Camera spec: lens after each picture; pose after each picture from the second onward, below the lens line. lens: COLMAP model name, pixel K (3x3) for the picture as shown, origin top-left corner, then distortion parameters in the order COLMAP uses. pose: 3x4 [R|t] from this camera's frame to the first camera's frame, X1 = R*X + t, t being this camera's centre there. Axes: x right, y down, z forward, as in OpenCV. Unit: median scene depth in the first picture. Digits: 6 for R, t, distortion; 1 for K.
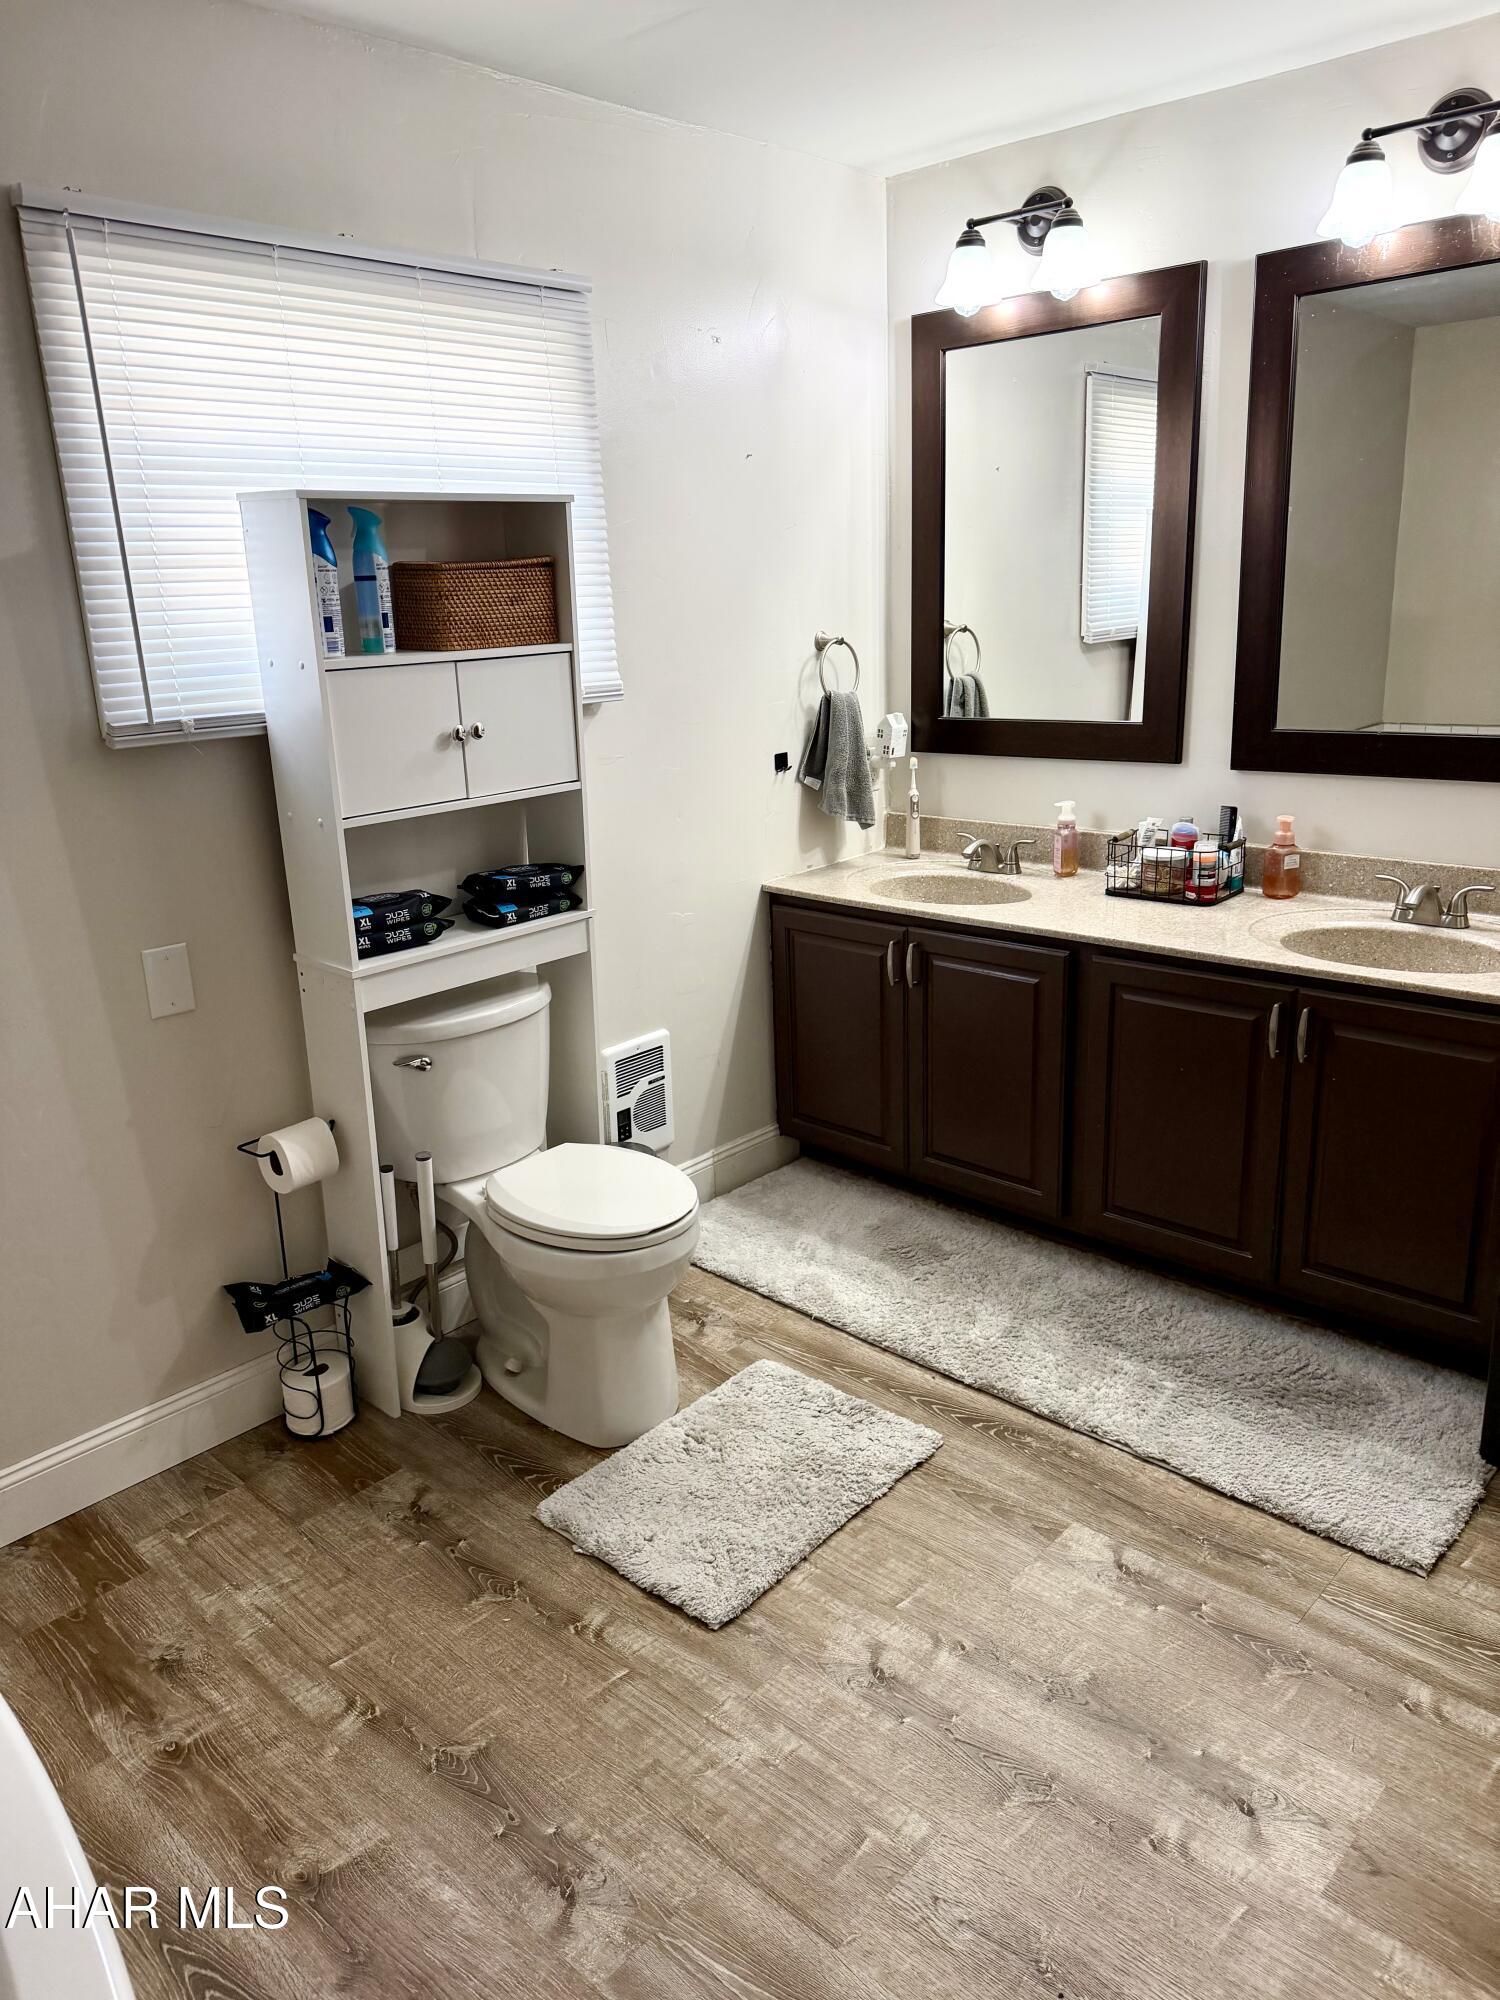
lens RADIAL K [[1425.7, 0, 750.0], [0, 1425.7, 1000.0], [0, 0, 1]] dist [0.051920, -0.071195]
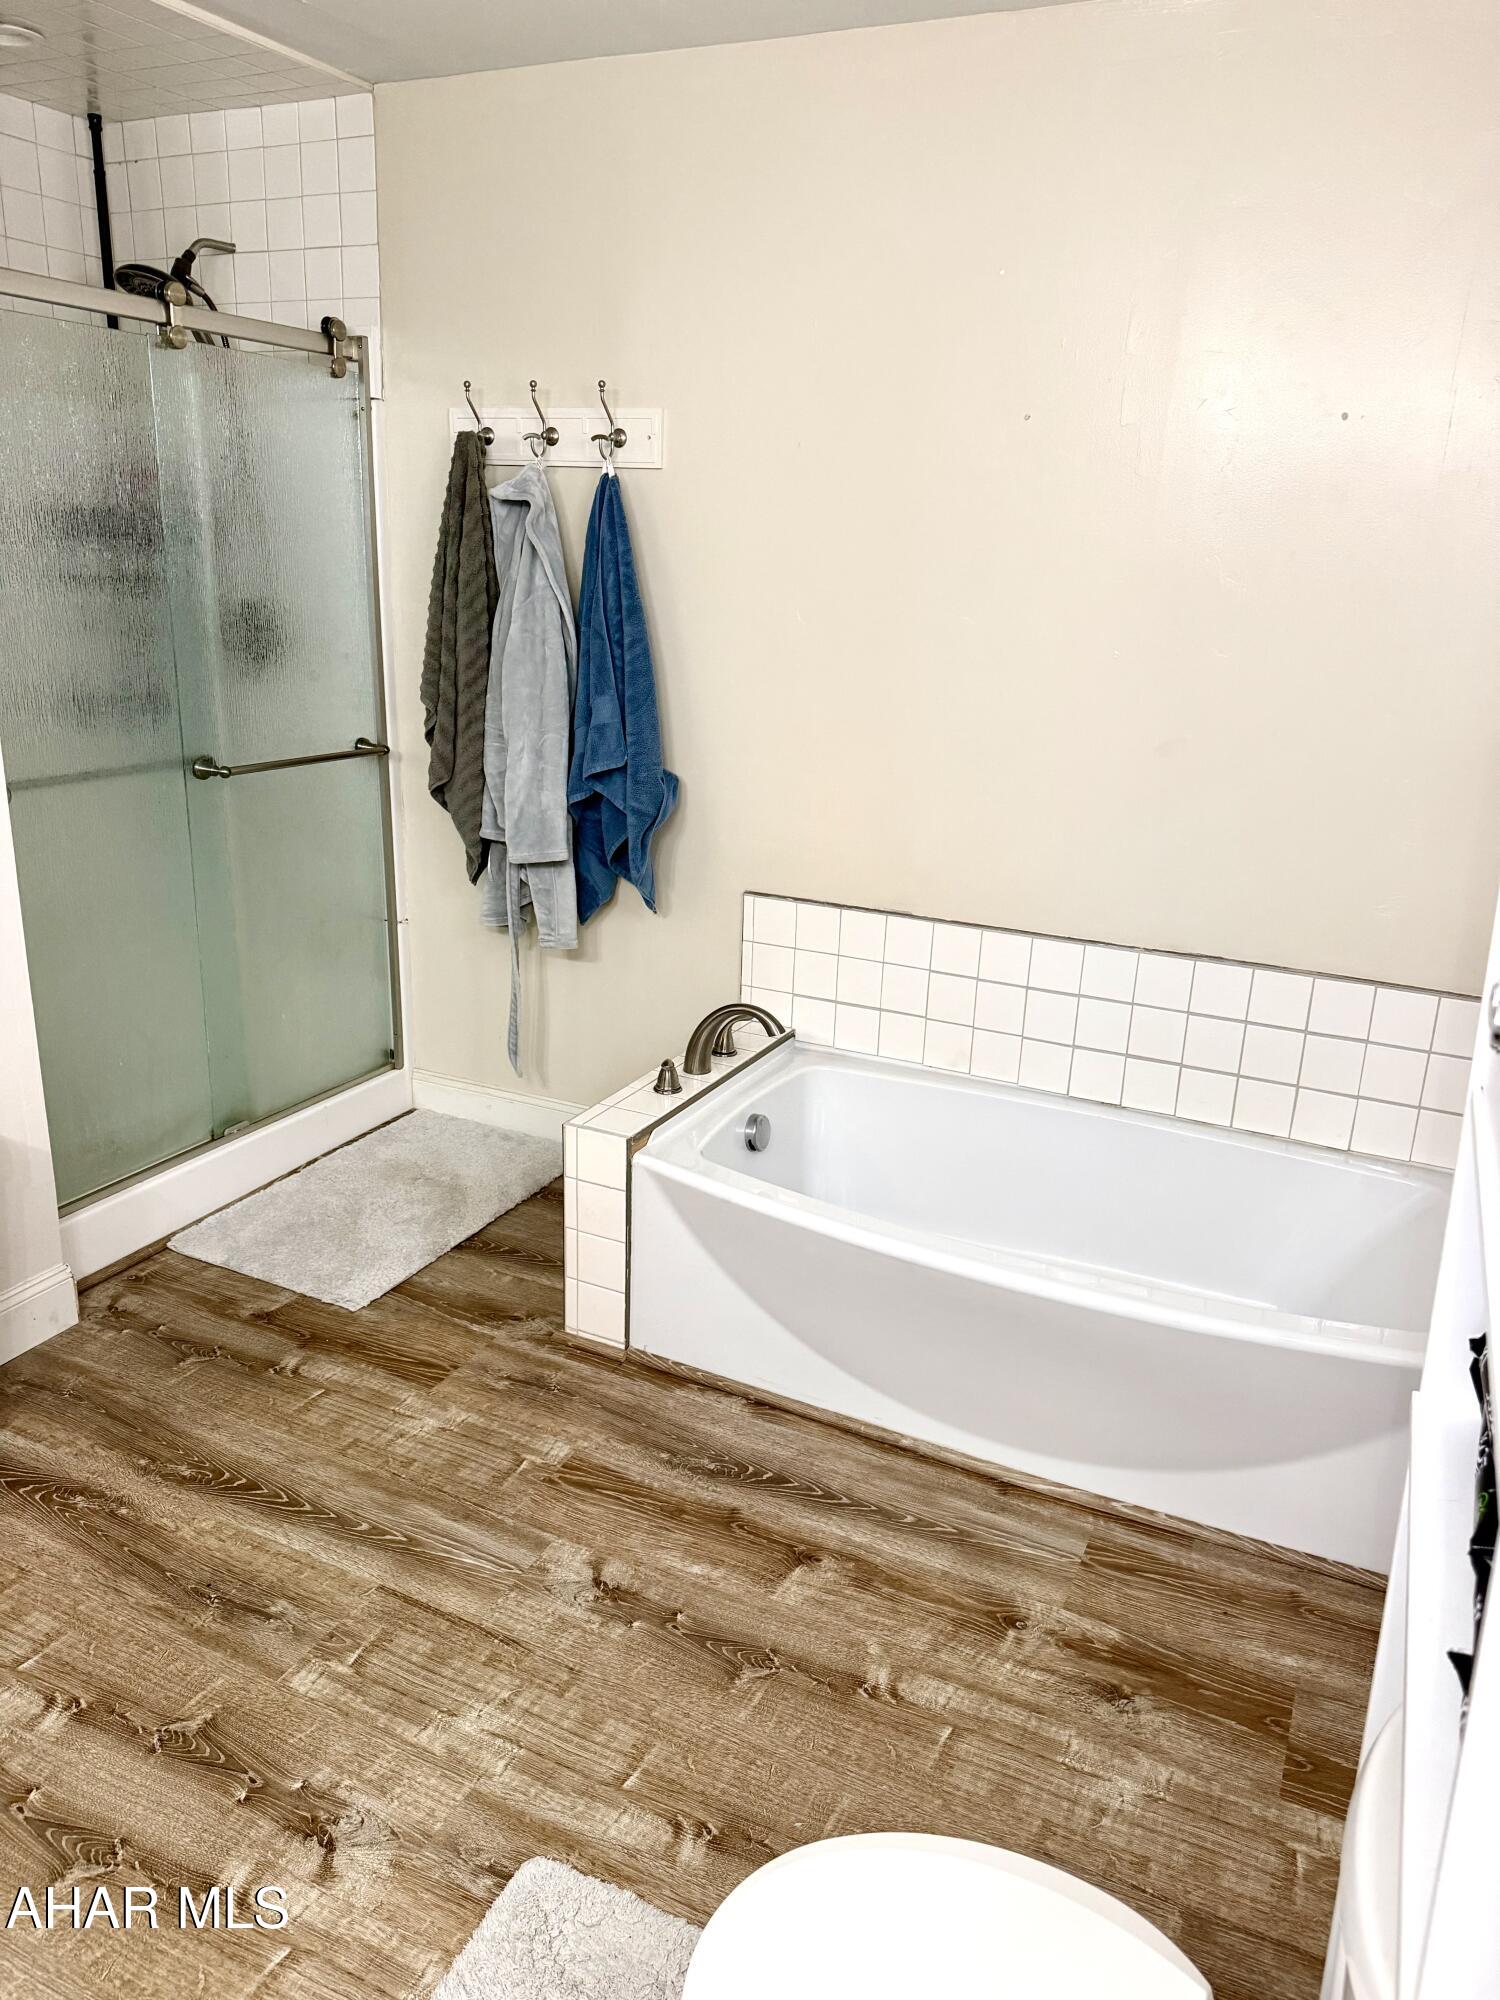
lens RADIAL K [[1425.7, 0, 750.0], [0, 1425.7, 1000.0], [0, 0, 1]] dist [0.051920, -0.071195]
pose [[-0.958360, 0.091380, -0.270547, 0.036685], [-0.076728, 0.830178, 0.552194, -0.447975], [0.275062, 0.549959, -0.788598, 1.559016]]
